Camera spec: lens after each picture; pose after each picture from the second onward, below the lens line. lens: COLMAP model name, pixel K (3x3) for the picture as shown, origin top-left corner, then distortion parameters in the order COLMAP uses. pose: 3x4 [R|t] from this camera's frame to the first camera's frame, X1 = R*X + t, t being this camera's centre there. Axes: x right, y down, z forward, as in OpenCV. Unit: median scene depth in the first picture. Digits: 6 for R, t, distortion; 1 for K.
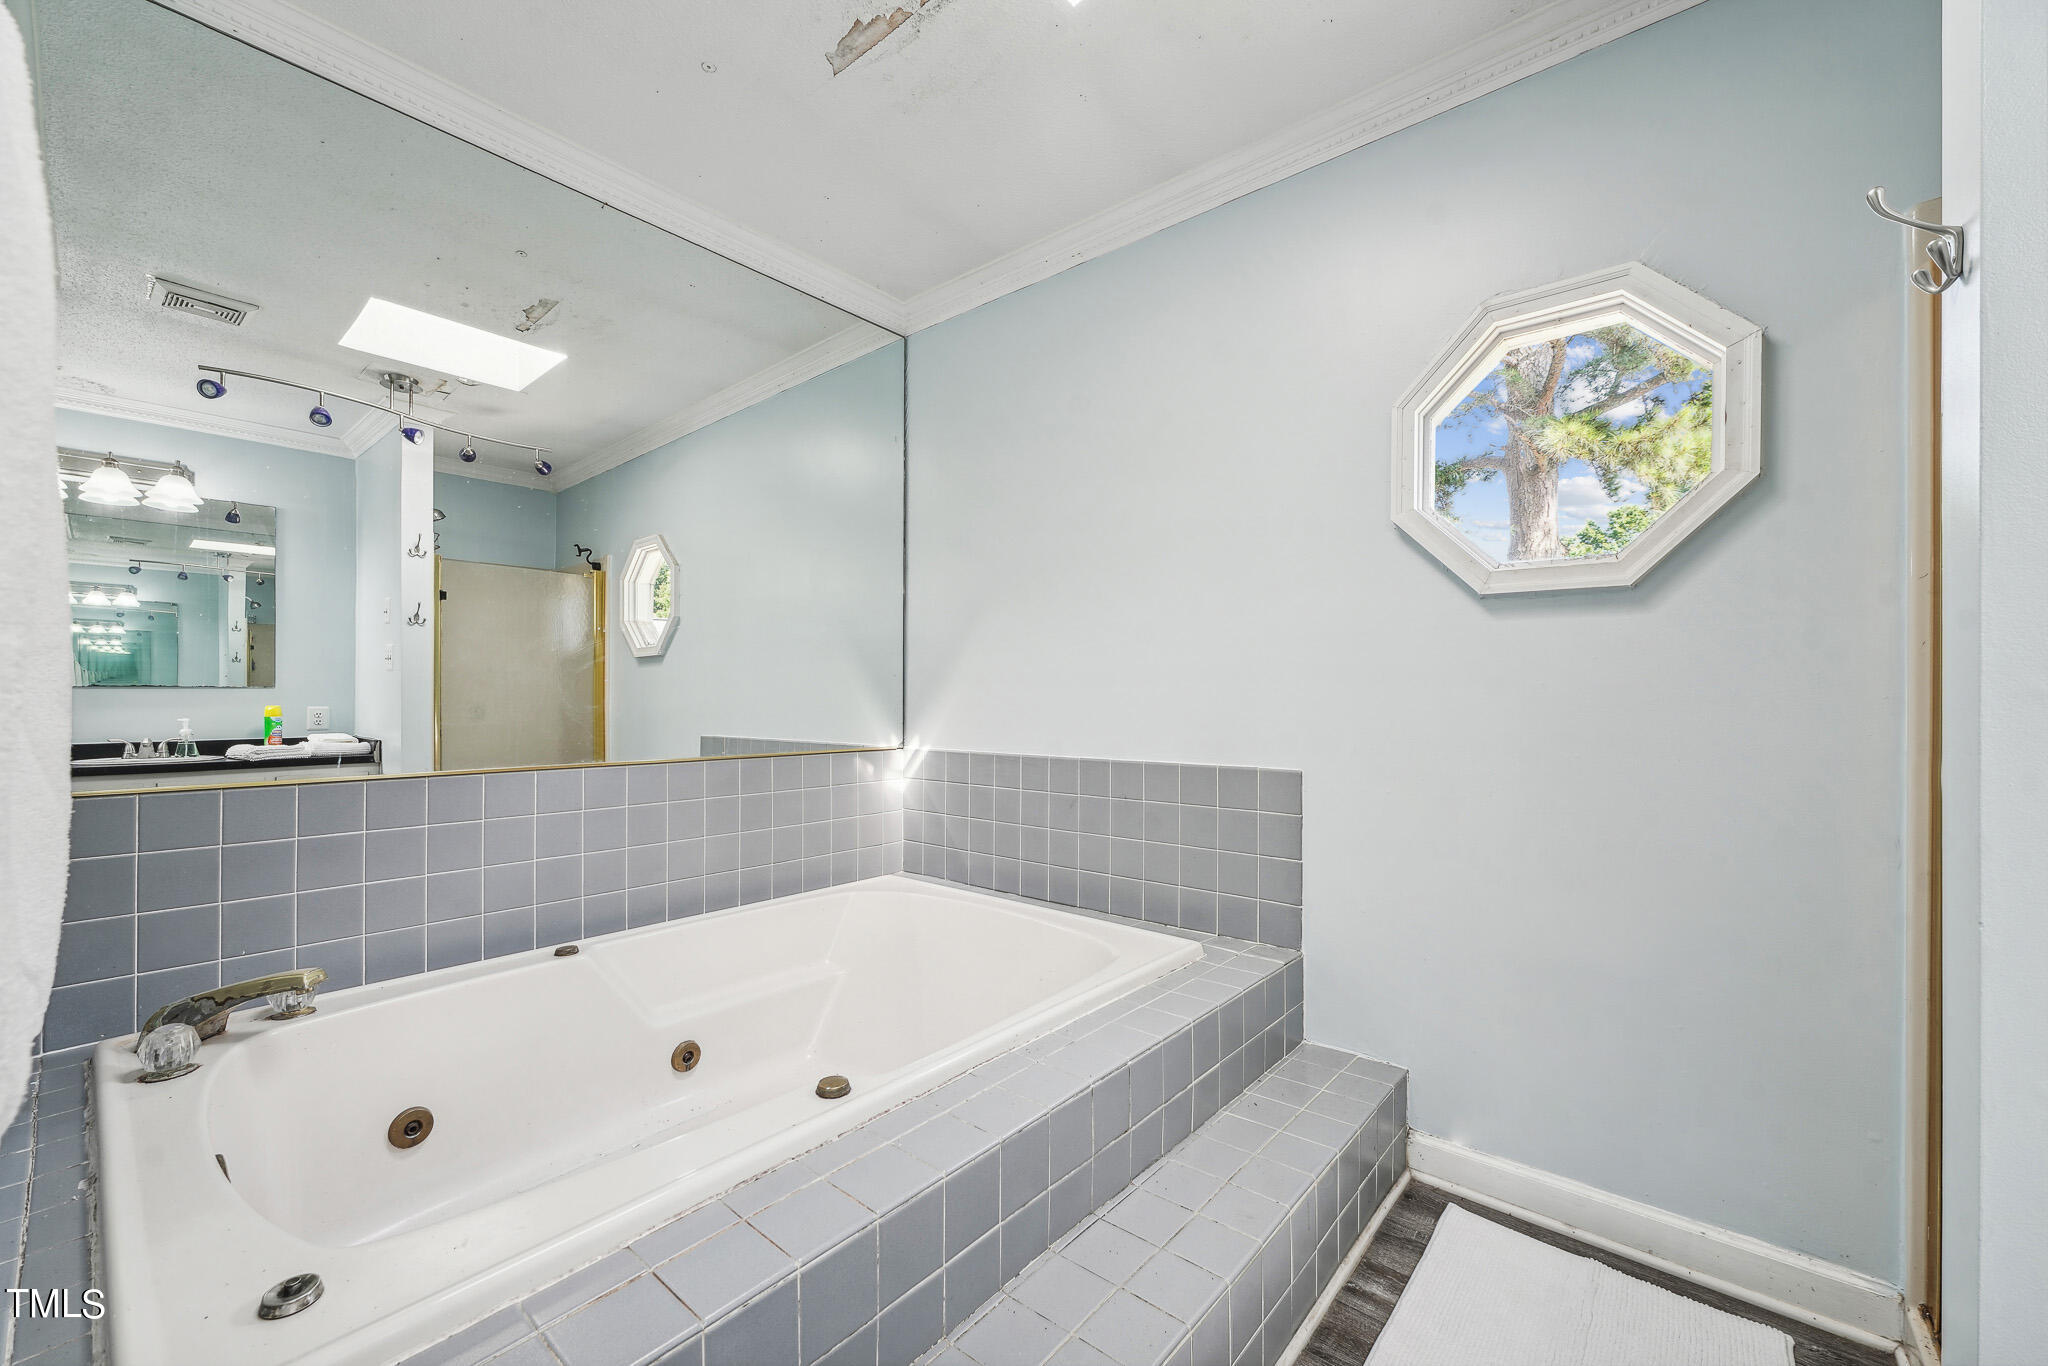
lens RADIAL K [[813.9, 0, 1007.3], [0, 813.9, 695.8], [0, 0, 1]] dist [-0.001387, 0.000197]
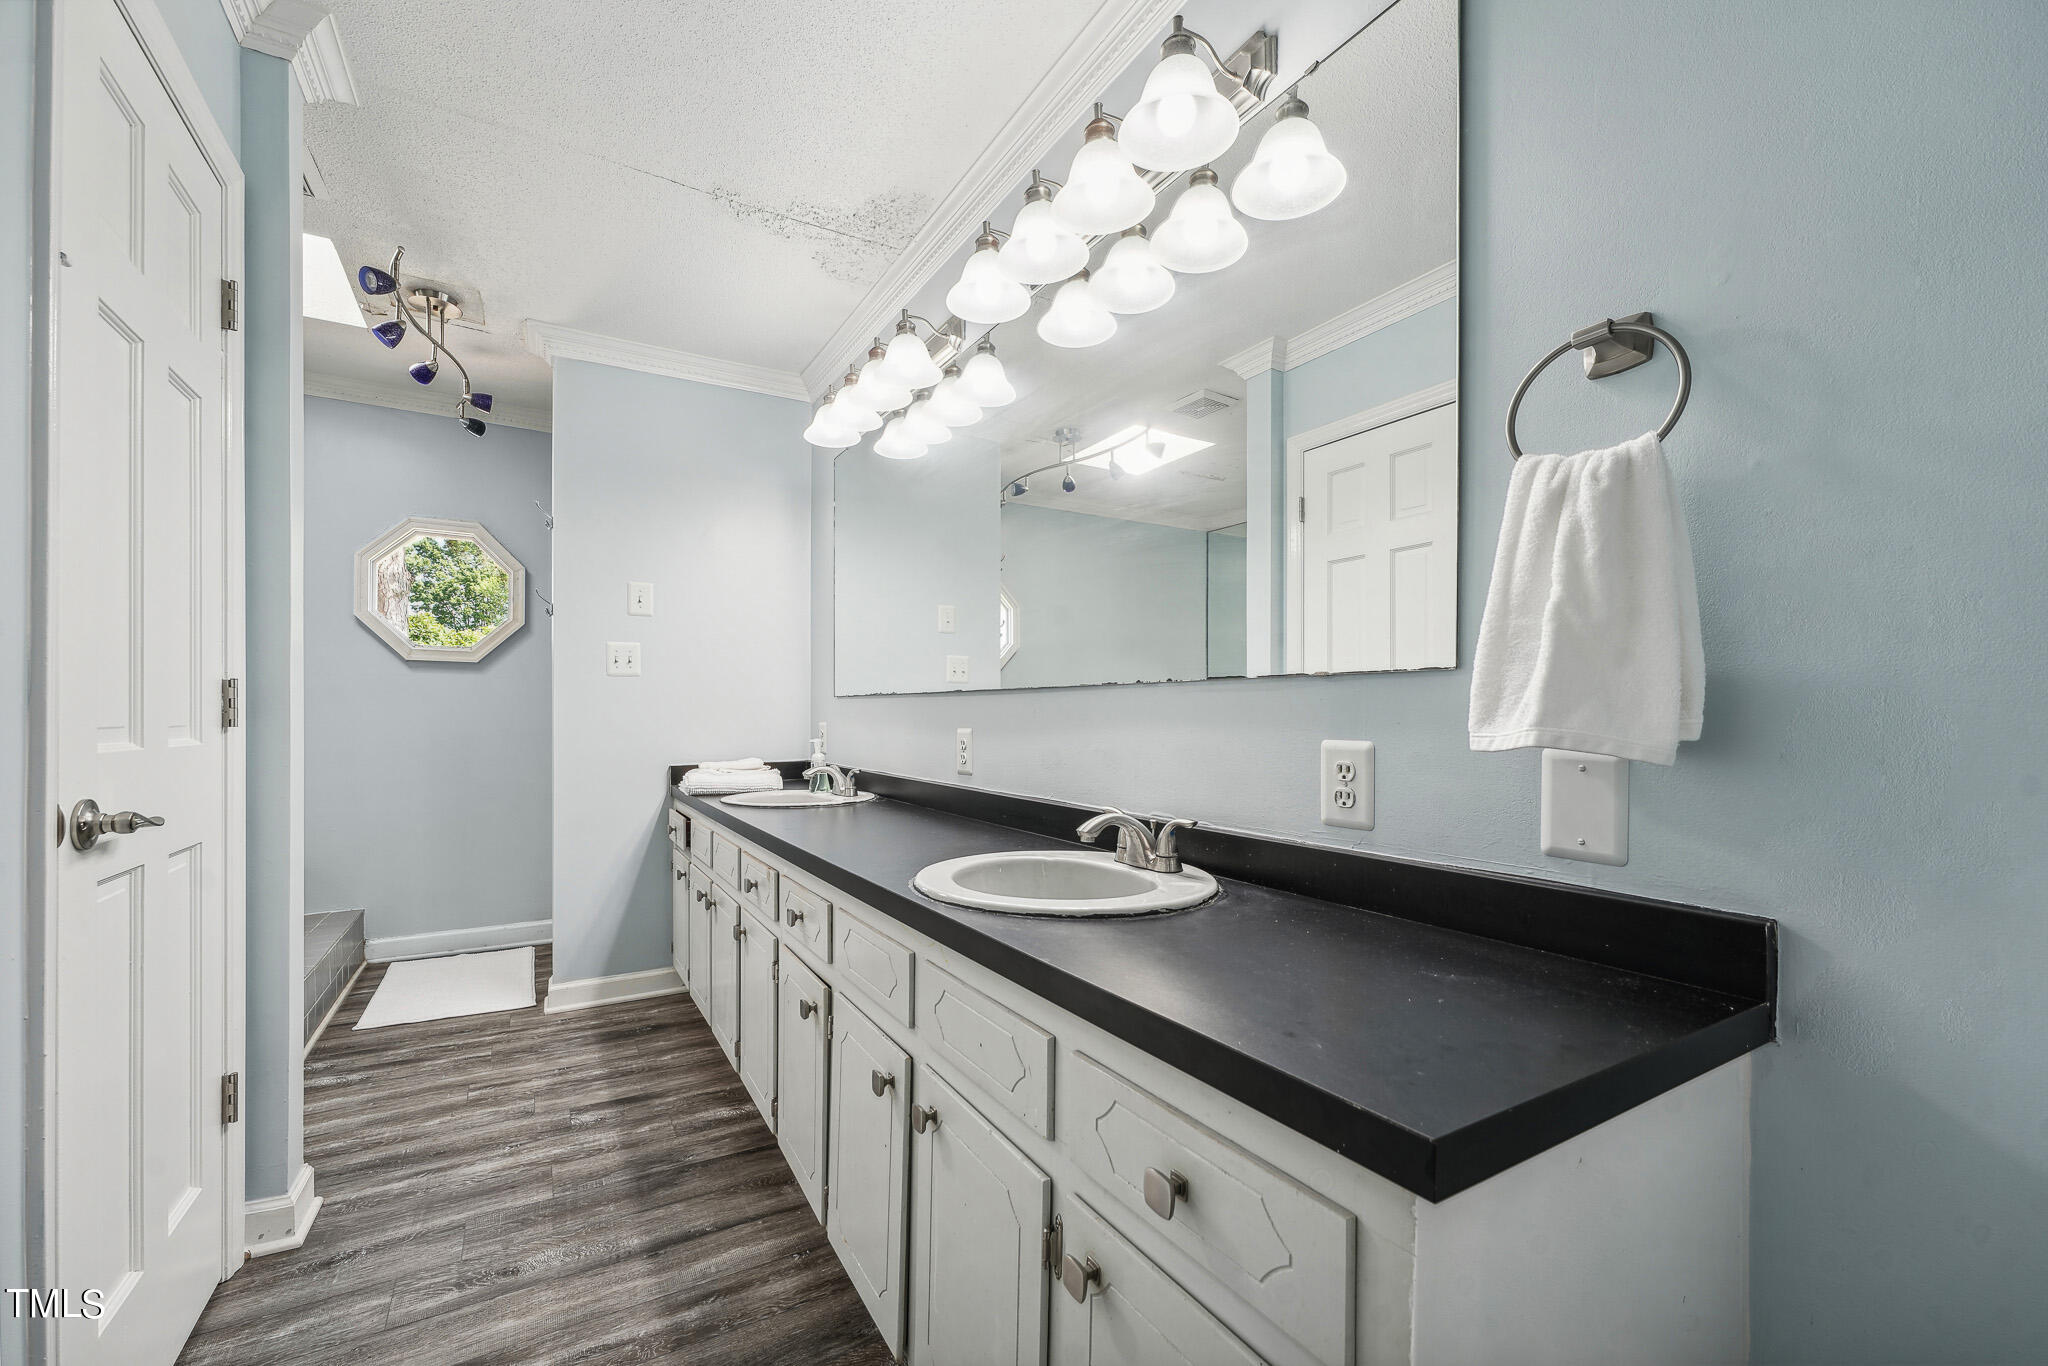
lens RADIAL K [[813.9, 0, 1006.0], [0, 813.9, 698.3], [0, 0, 1]] dist [-0.001387, 0.000197]
pose [[0.320344, 0.000789, 0.947301, -0.833142], [-0.004375, 0.999990, 0.000647, -0.036215], [-0.947291, -0.004352, 0.320344, -1.030924]]
